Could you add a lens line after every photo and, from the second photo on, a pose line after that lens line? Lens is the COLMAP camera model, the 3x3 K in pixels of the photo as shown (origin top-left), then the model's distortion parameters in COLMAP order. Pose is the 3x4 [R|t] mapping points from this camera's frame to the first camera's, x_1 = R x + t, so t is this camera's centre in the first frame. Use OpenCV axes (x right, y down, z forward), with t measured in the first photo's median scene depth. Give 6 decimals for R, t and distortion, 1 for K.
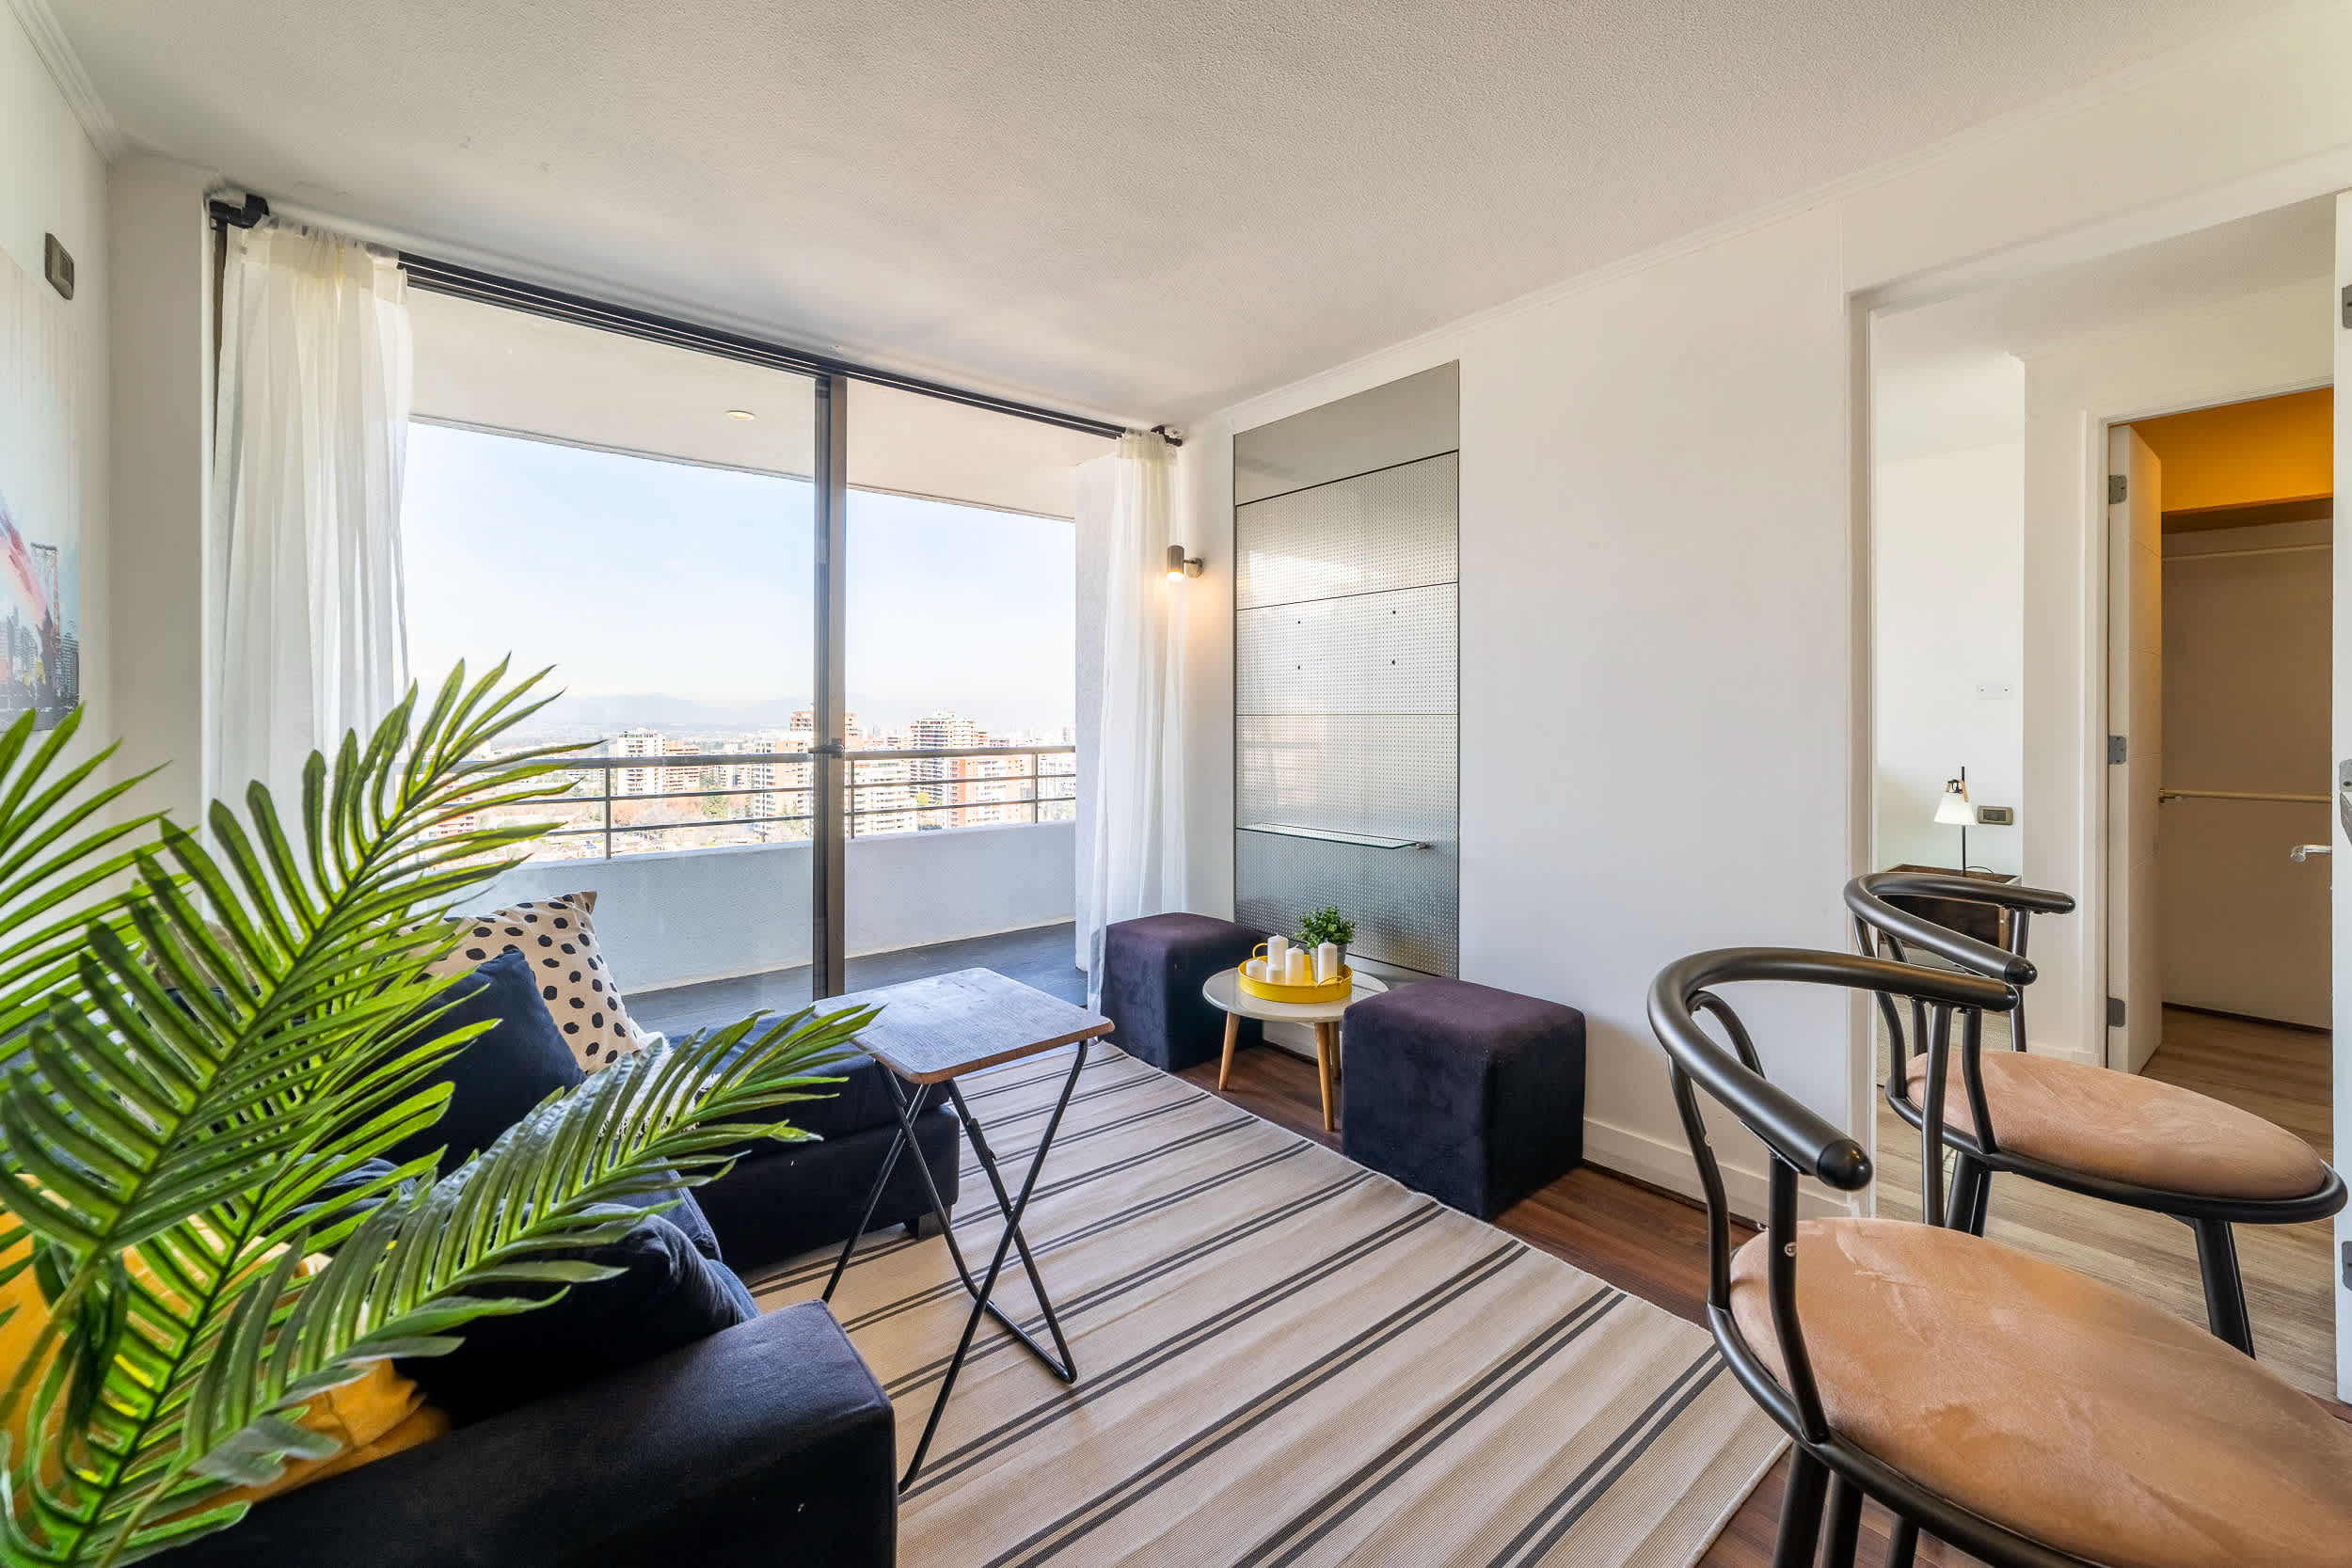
lens RADIAL K [[914.9, 0, 1130.5], [0, 914.9, 755.5], [0, 0, 1]] dist [-0.022167, 0.000107]
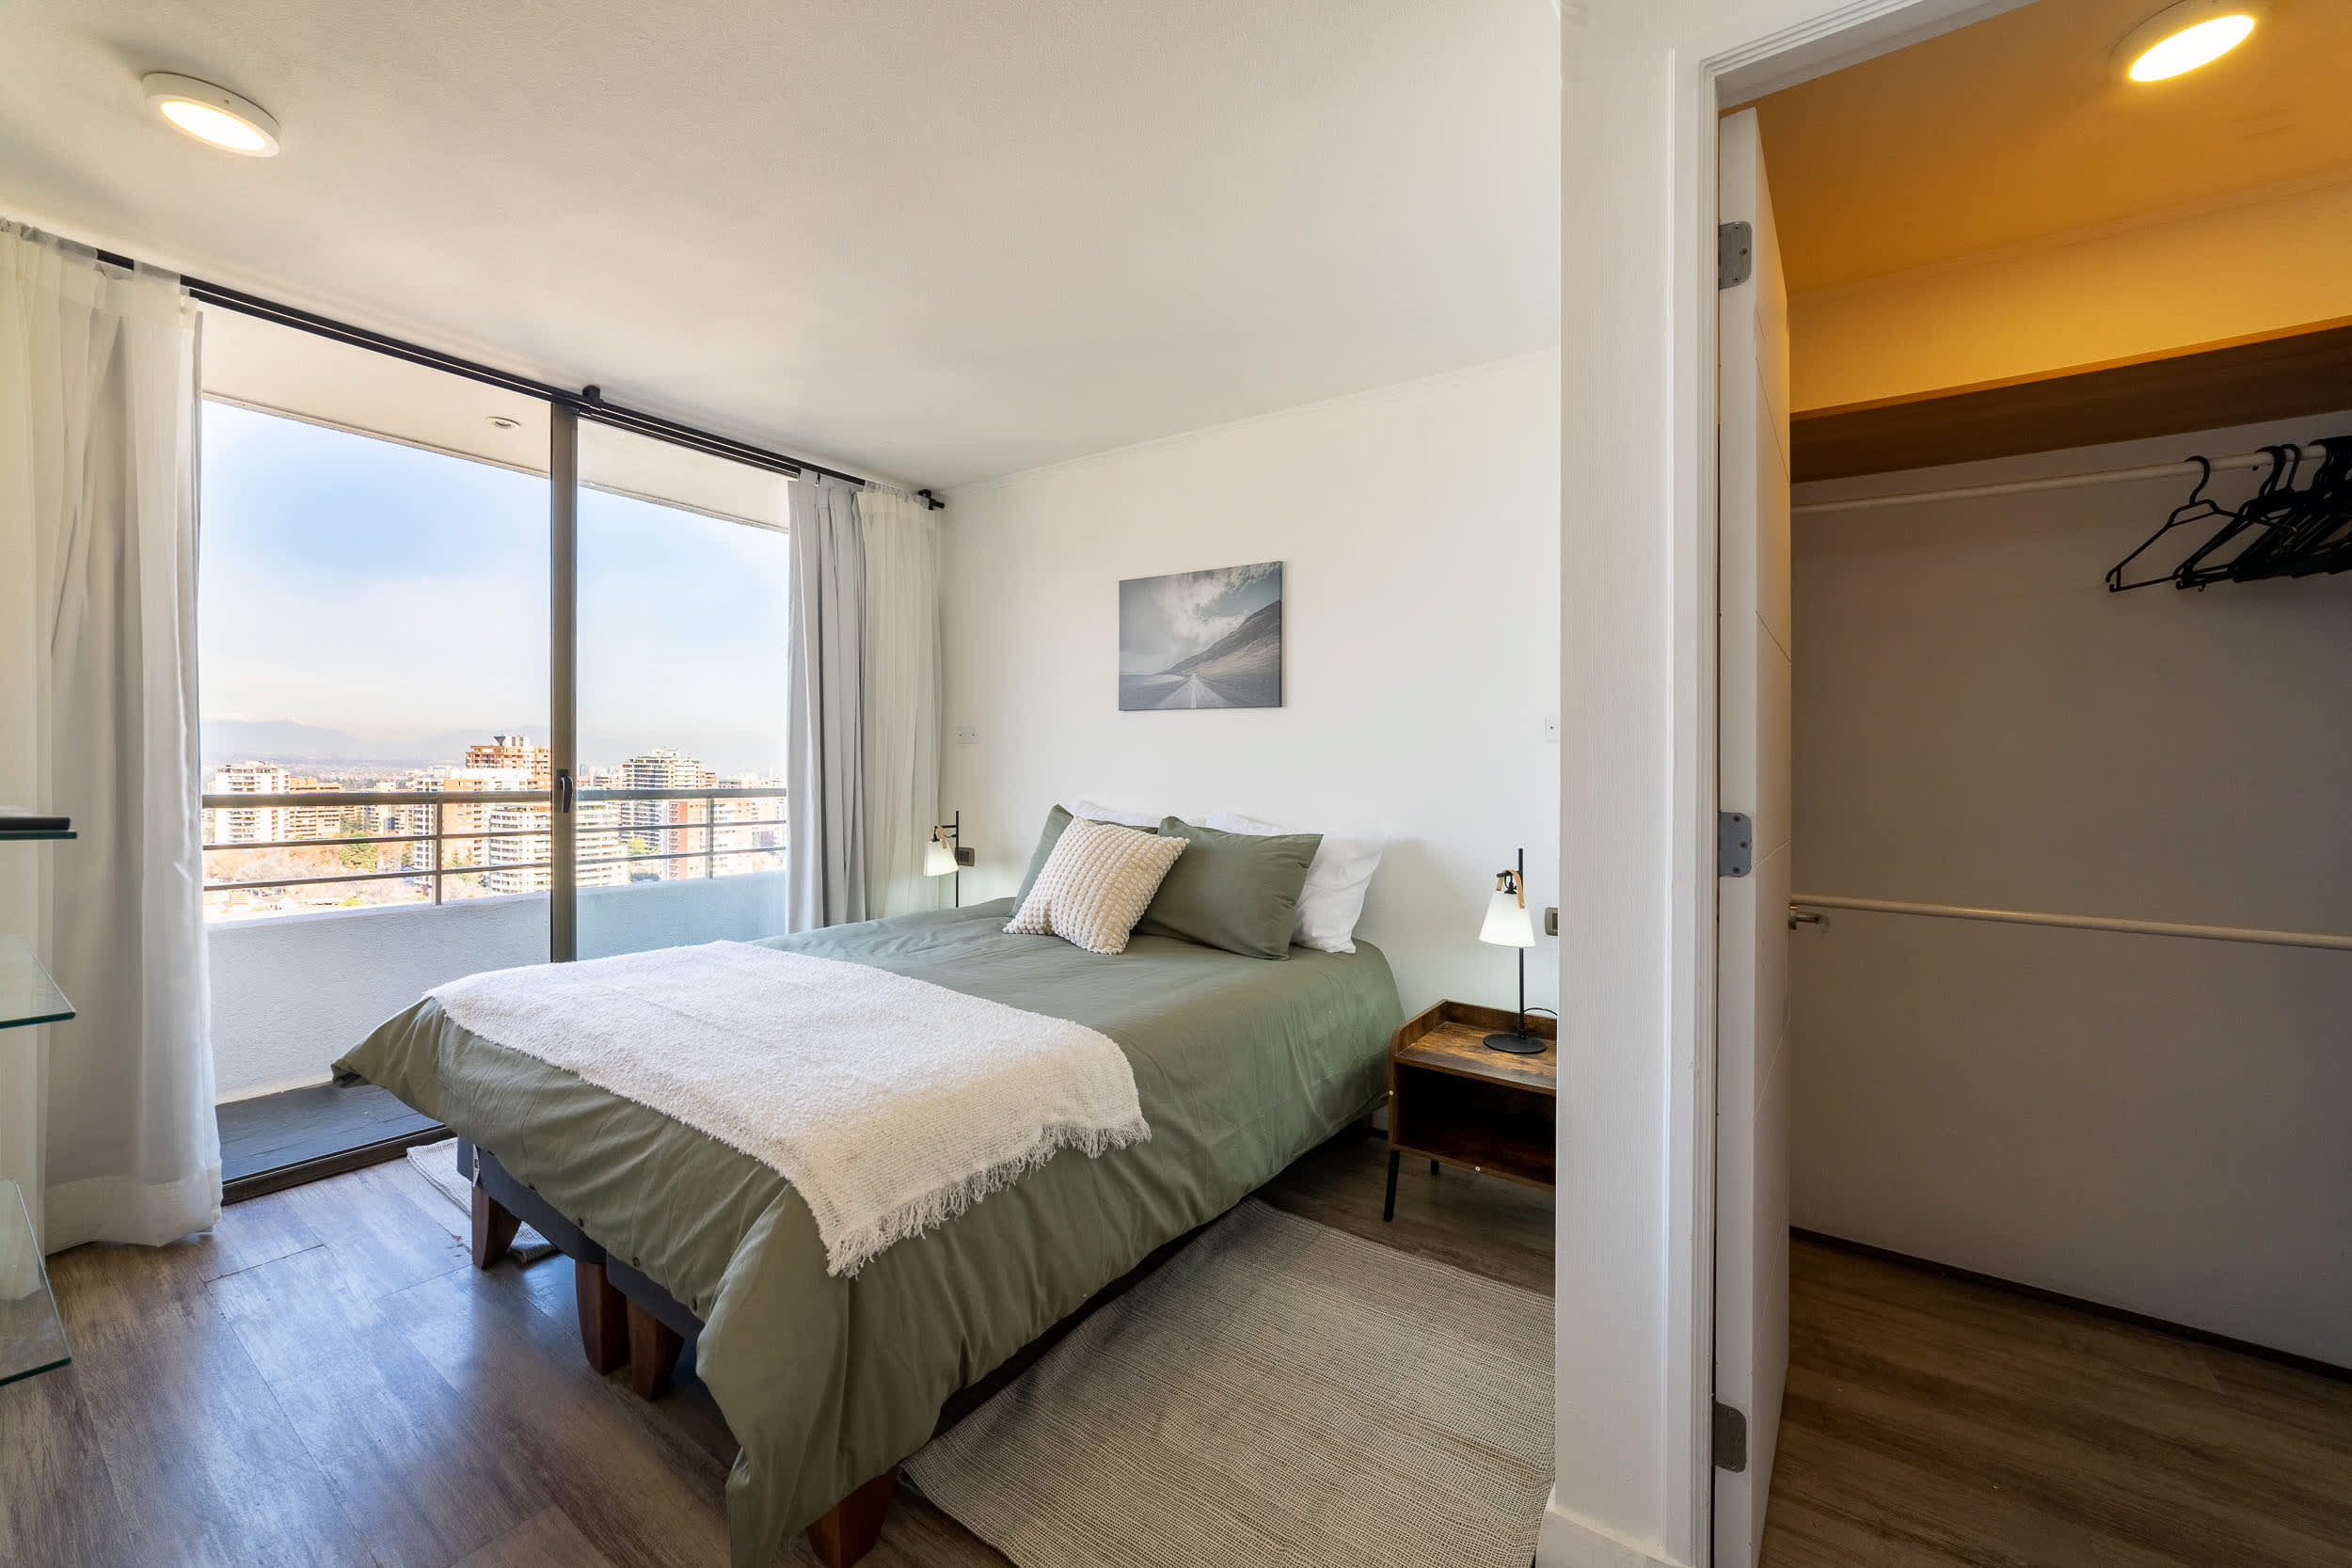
lens RADIAL K [[914.9, 0, 1173.3], [0, 914.9, 783.2], [0, 0, 1]] dist [-0.022167, 0.000107]
pose [[0.952495, 0.014358, 0.304216, 0.508726], [-0.008504, 0.999752, -0.020561, -0.018599], [-0.304436, 0.016998, 0.952381, 0.473047]]
